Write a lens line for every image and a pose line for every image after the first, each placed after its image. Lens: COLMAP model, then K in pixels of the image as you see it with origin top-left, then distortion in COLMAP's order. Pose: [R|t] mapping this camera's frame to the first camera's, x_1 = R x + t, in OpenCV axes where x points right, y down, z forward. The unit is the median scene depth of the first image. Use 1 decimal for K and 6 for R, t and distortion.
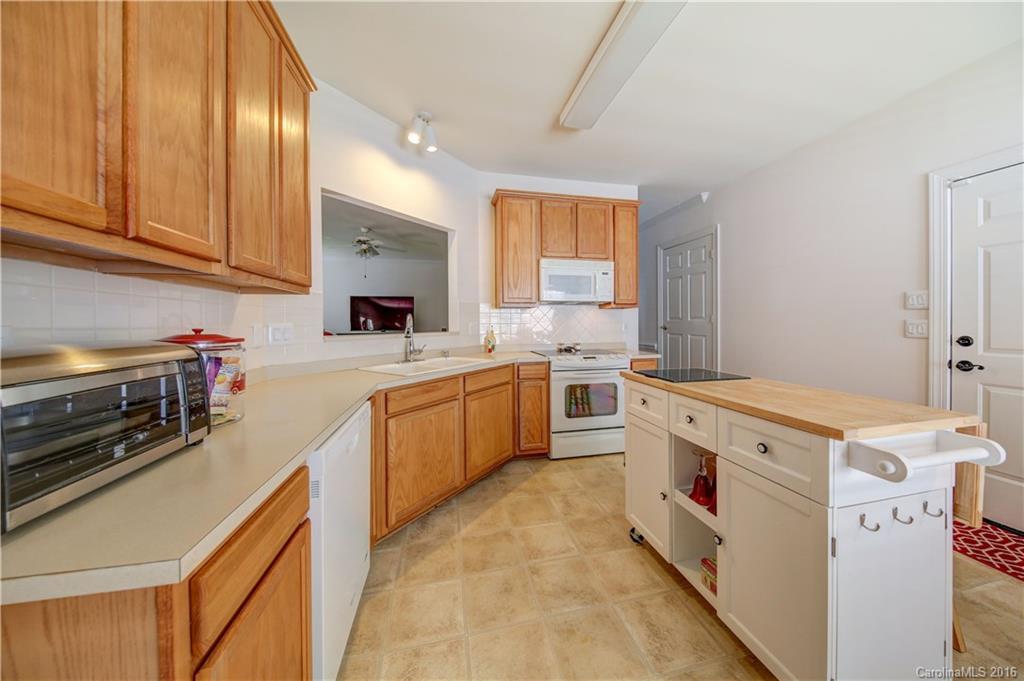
lens RADIAL K [[325.0, 0, 519.8], [0, 325.0, 324.6], [0, 0, 1]] dist [0.006784, -0.000258]
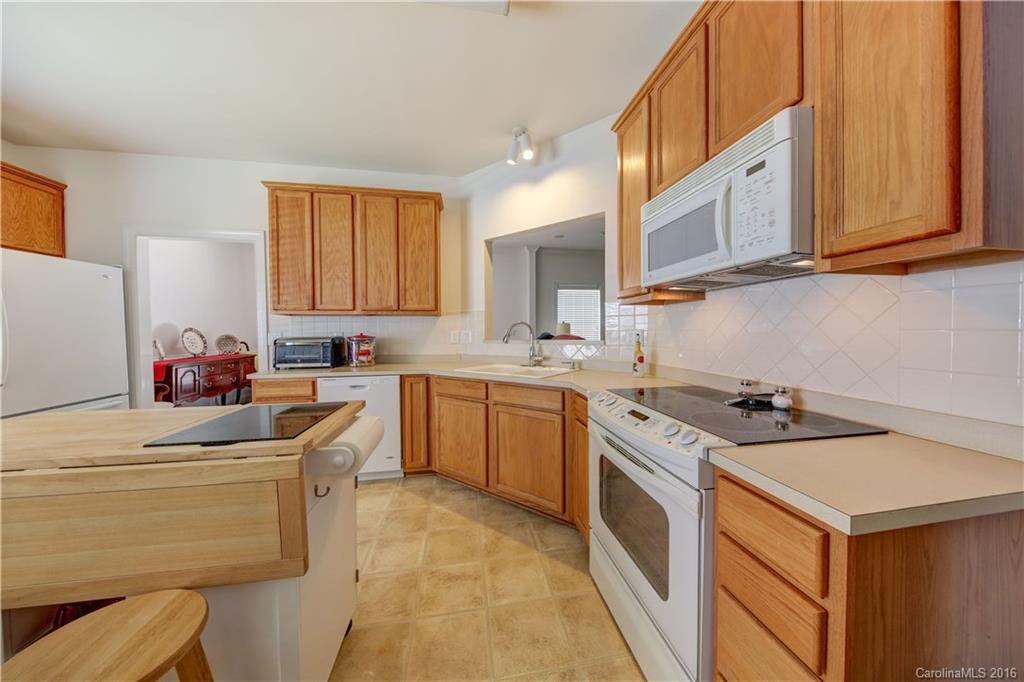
lens RADIAL K [[325.0, 0, 516.4], [0, 325.0, 337.5], [0, 0, 1]] dist [0.006784, -0.000258]
pose [[-0.044642, 0.022135, -0.998758, 0.880788], [-0.000757, 0.999753, 0.022191, -0.007019], [0.999003, 0.001746, -0.044614, 1.195865]]
